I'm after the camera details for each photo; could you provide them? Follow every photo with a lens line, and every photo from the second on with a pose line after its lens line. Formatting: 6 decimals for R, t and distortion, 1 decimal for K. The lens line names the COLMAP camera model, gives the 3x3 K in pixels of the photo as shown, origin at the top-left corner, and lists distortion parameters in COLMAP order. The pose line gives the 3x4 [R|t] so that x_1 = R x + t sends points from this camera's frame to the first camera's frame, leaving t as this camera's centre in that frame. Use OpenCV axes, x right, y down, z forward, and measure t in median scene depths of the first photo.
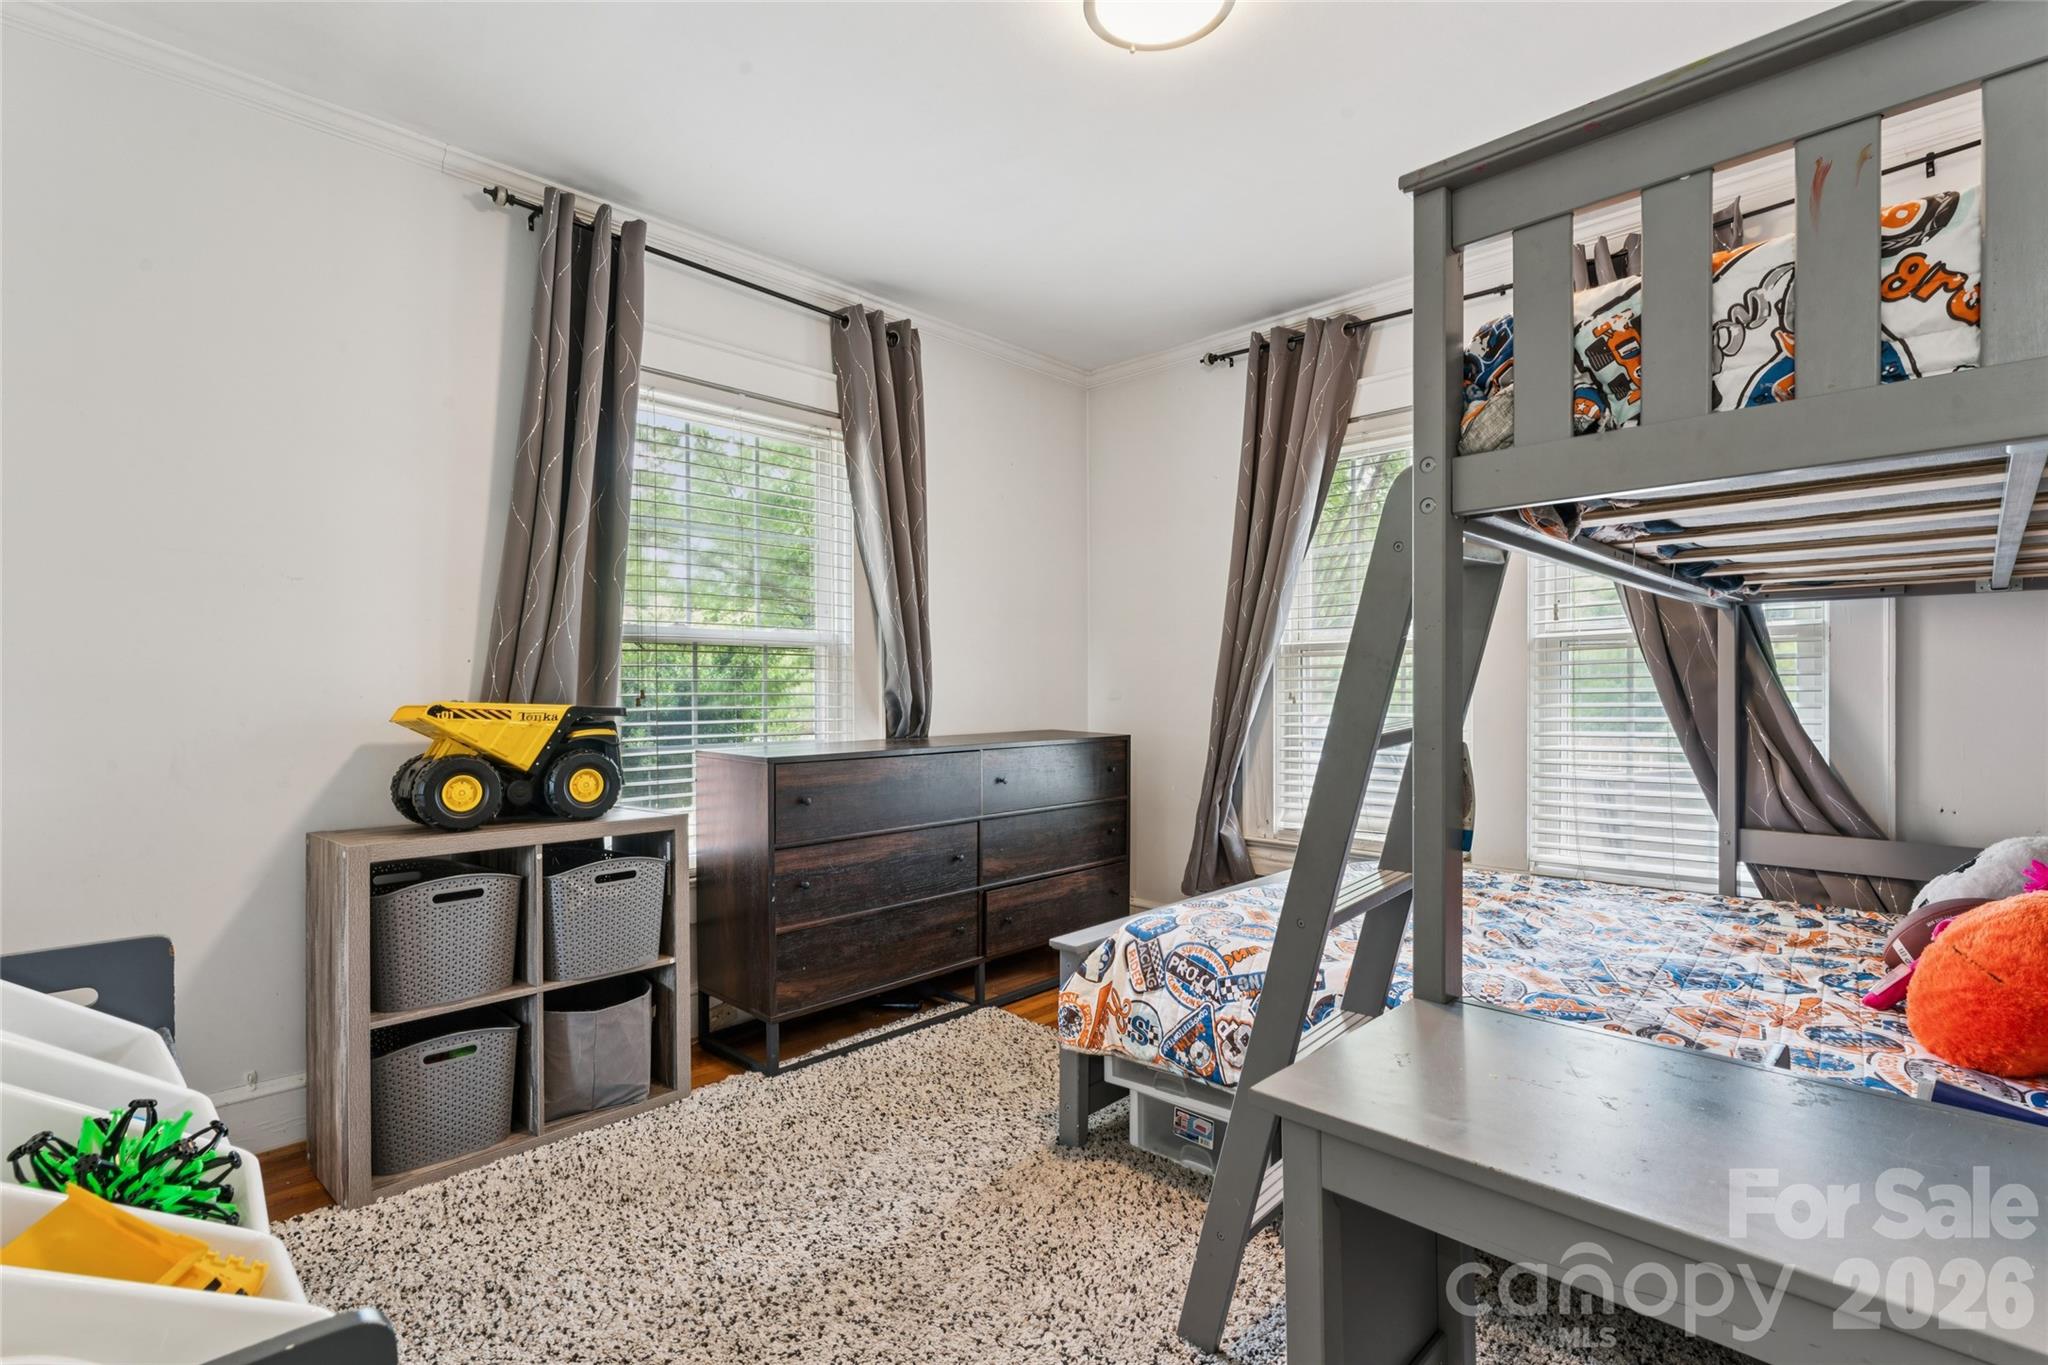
lens RADIAL K [[954.3, 0, 1011.4], [0, 954.3, 686.5], [0, 0, 1]] dist [-0.002388, -0.000659]
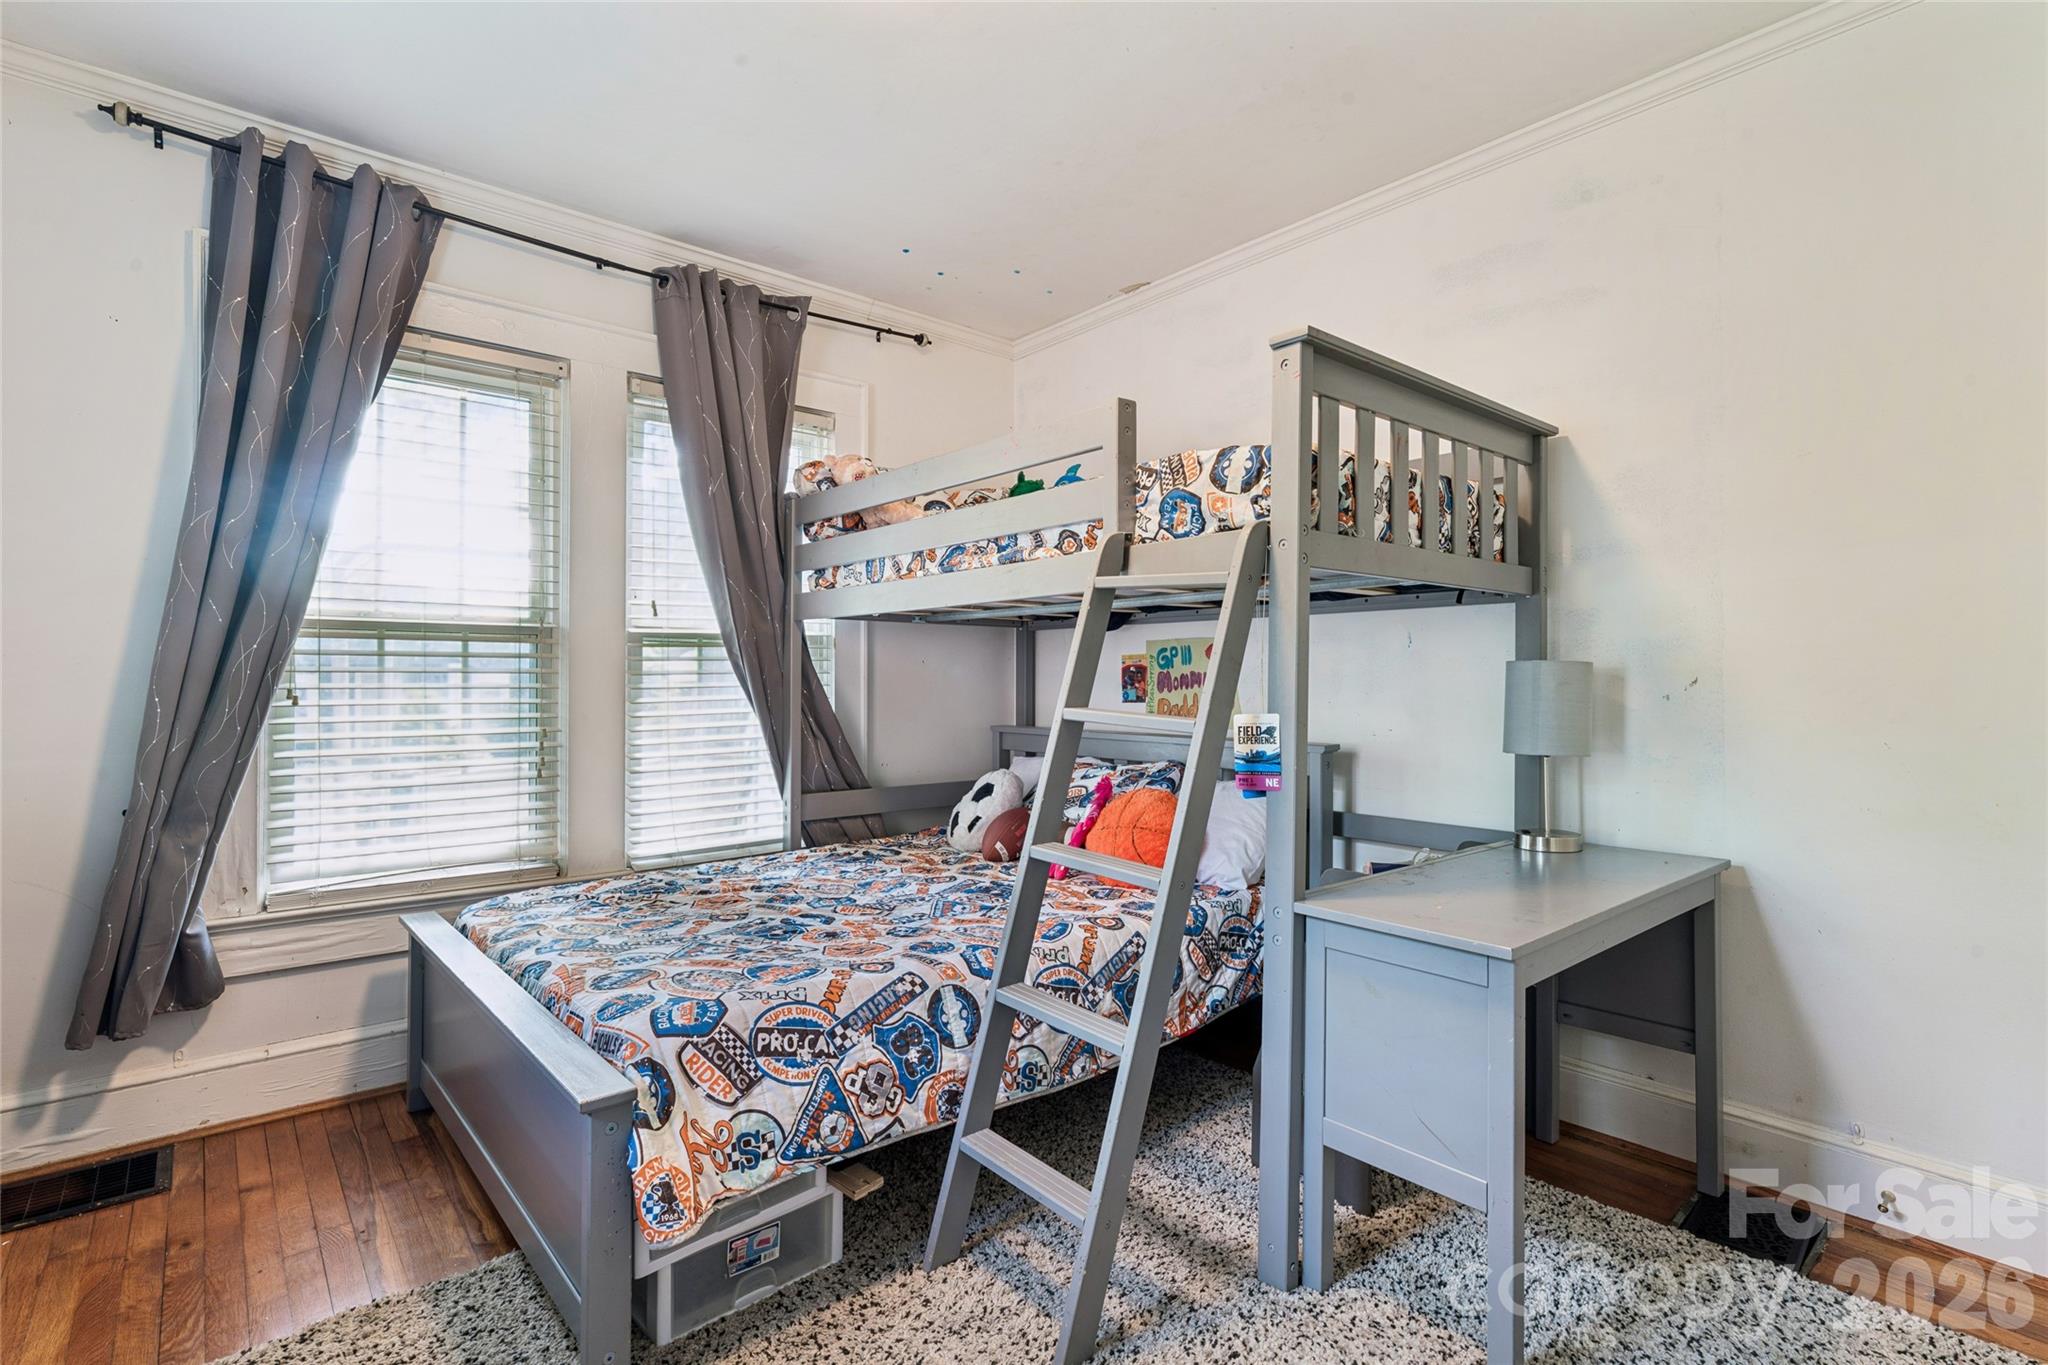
lens RADIAL K [[954.3, 0, 1011.4], [0, 954.3, 686.5], [0, 0, 1]] dist [-0.002388, -0.000659]
pose [[0.076448, 0.000645, 0.997073, -0.590931], [-0.004427, 0.999990, -0.000307, 0.004300], [-0.997064, -0.004391, 0.076450, 0.762019]]
